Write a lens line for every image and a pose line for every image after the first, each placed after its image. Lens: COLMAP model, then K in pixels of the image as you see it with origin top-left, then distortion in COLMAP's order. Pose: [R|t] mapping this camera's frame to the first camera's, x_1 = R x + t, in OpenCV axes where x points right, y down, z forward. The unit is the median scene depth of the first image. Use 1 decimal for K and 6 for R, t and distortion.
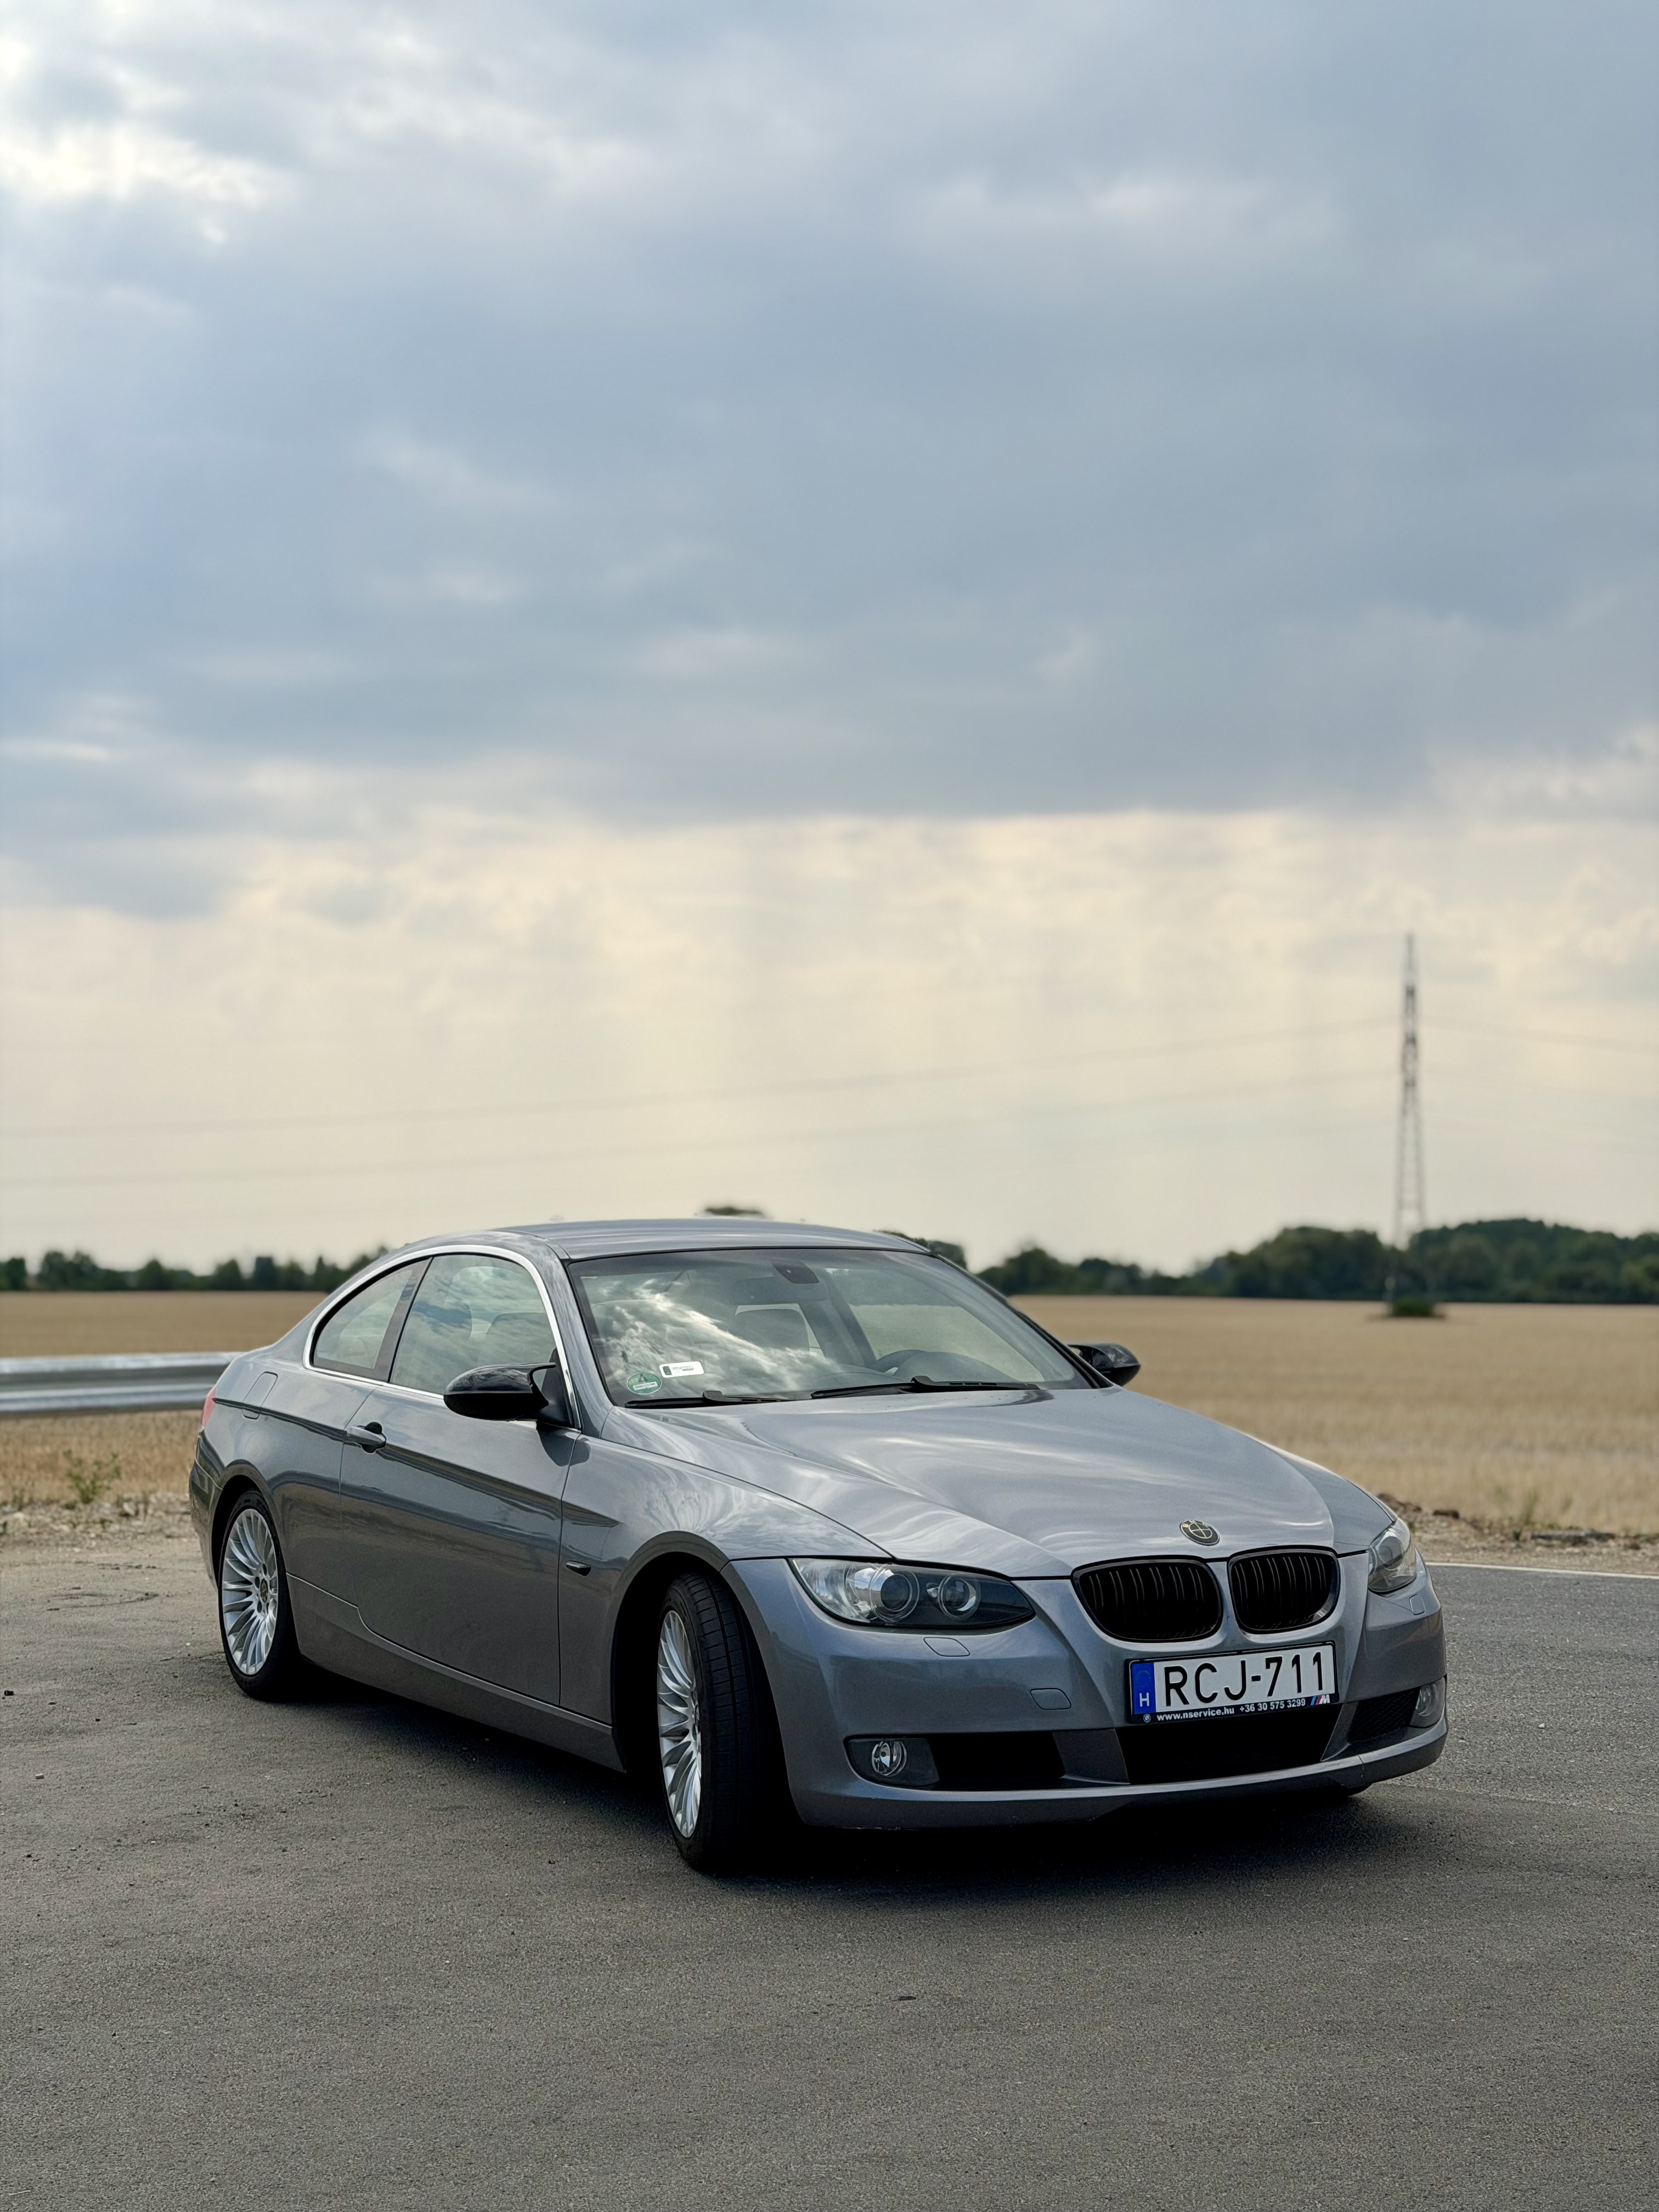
lens RADIAL K [[3094.4, 0, 816.1], [0, 3094.4, 1110.5], [0, 0, 1]] dist [0.121743, 0.000000]
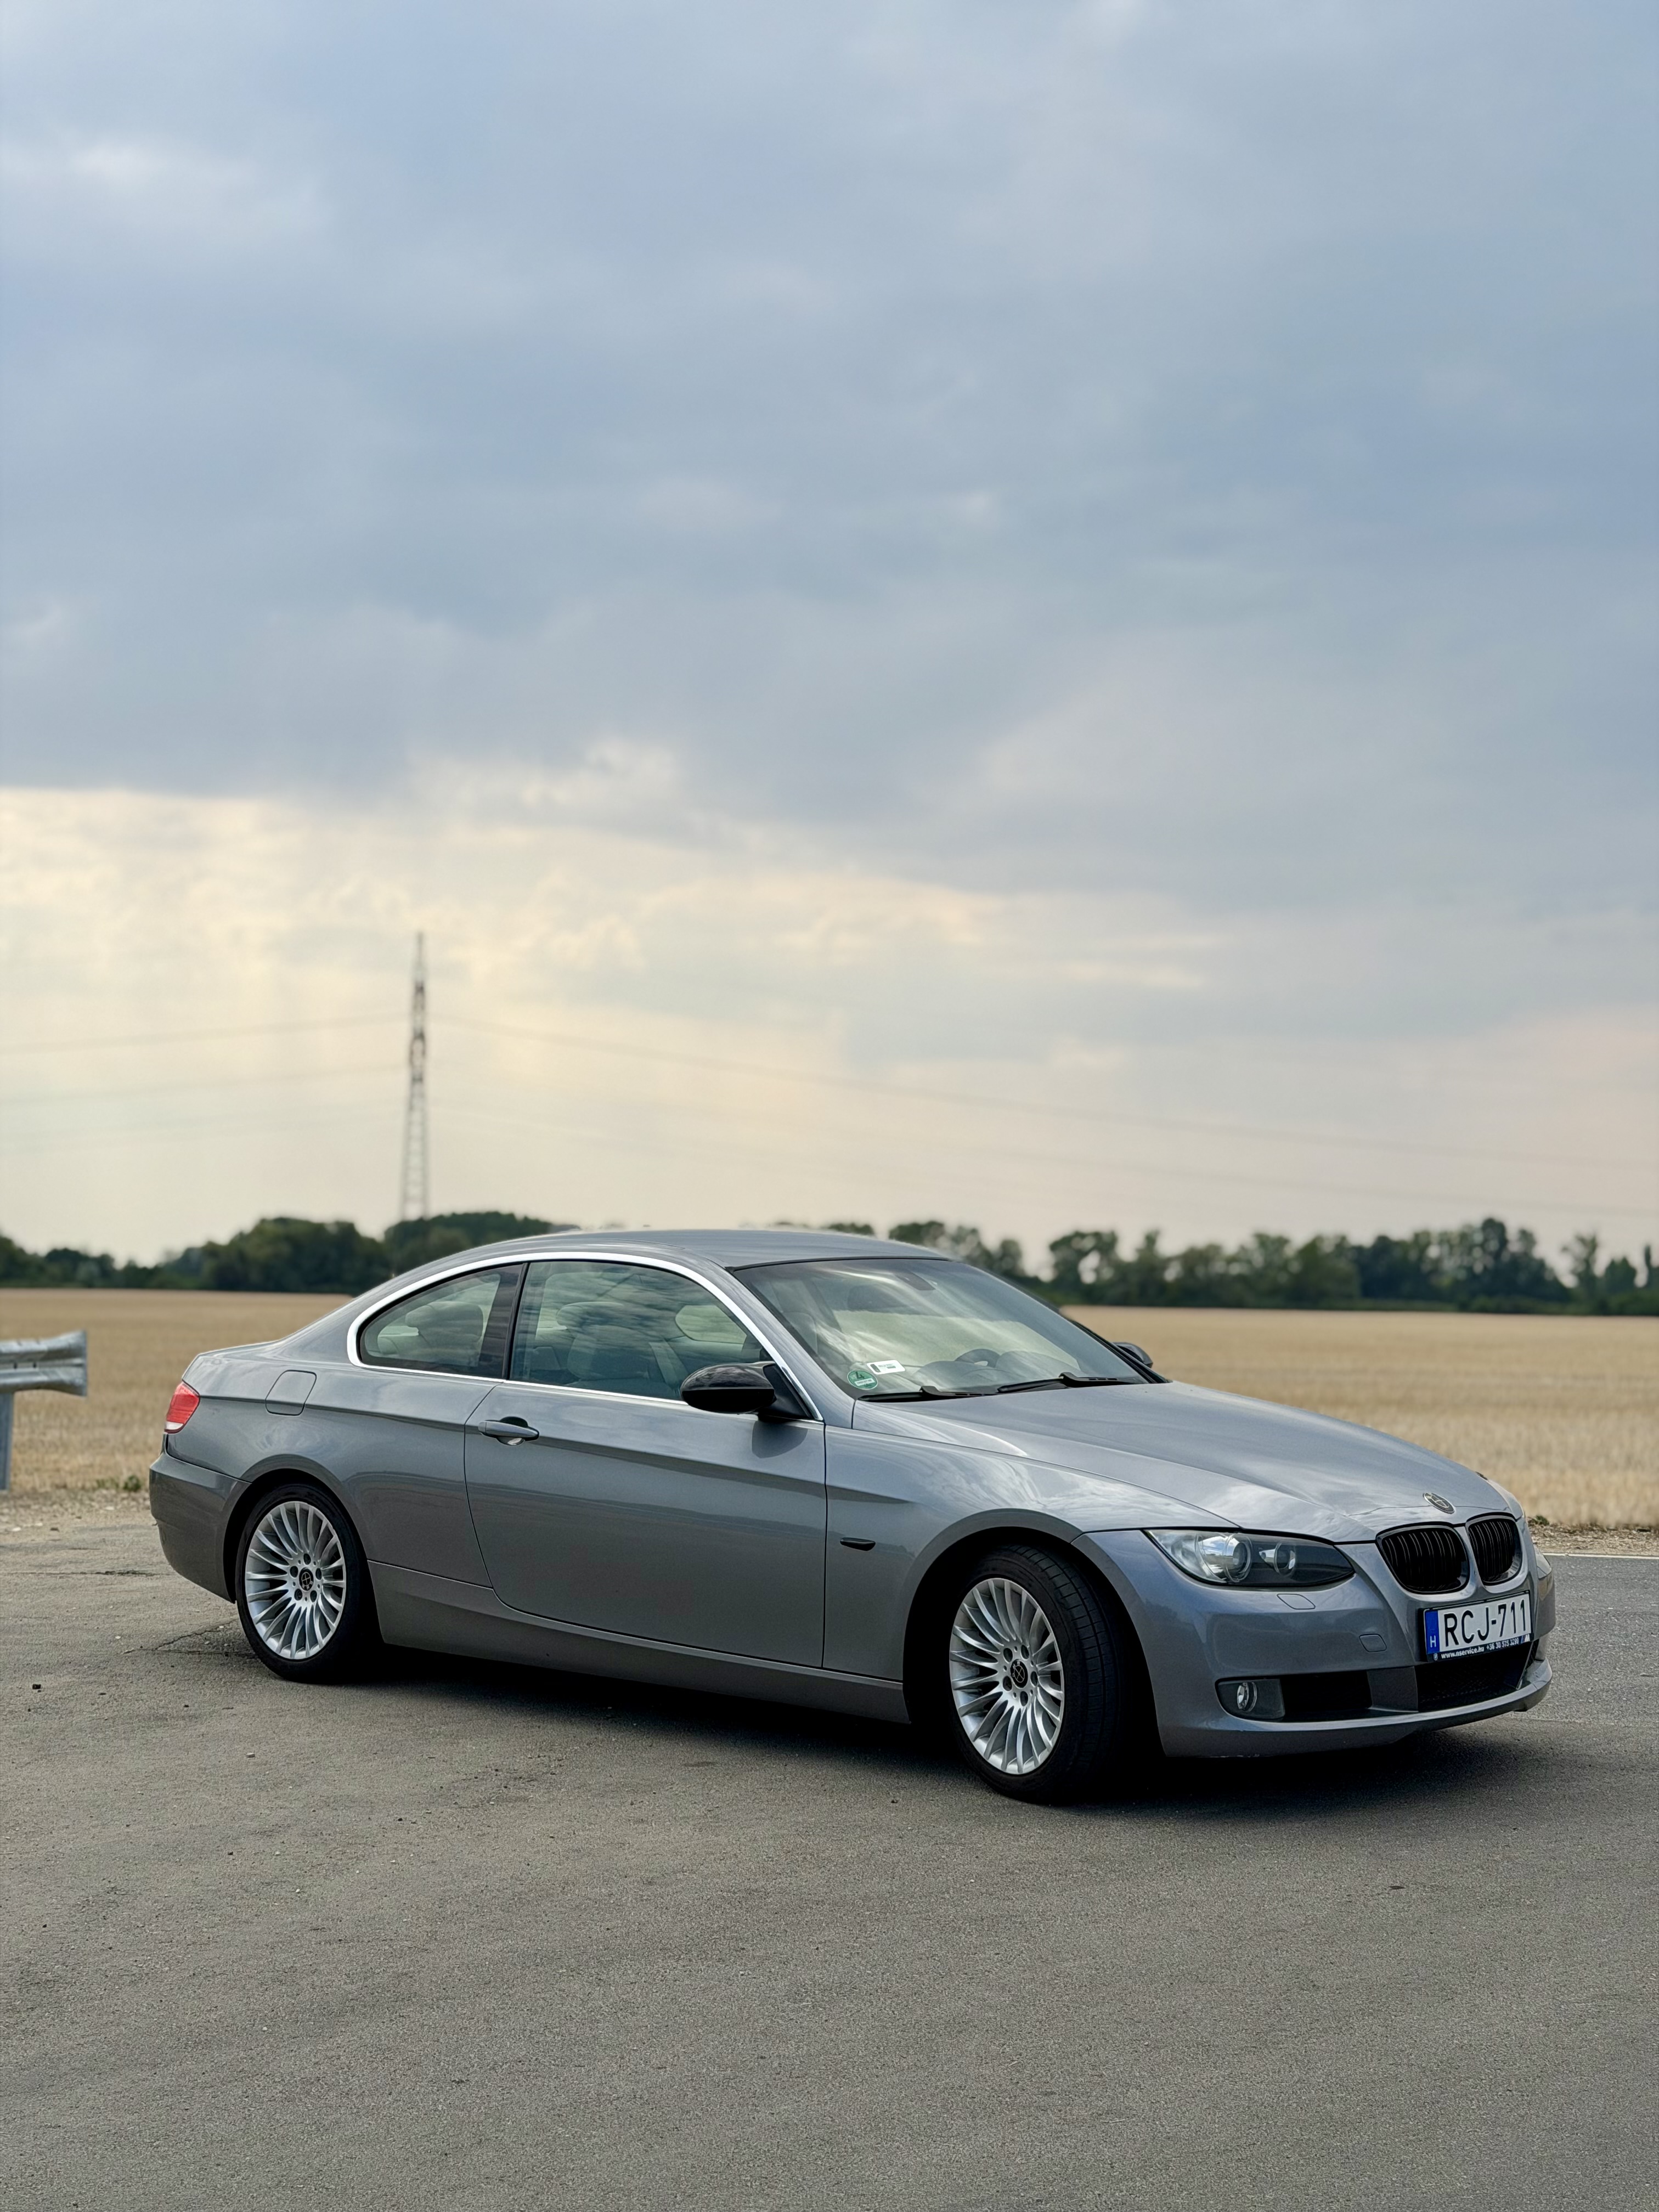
lens RADIAL K [[3094.4, 0, 834.1], [0, 3094.4, 1098.7], [0, 0, 1]] dist [0.121743, 0.000000]
pose [[0.944029, 0.025731, 0.328859, -0.452665], [-0.025381, 0.999663, -0.005356, -0.007744], [-0.328886, -0.003291, 0.944364, -0.057667]]
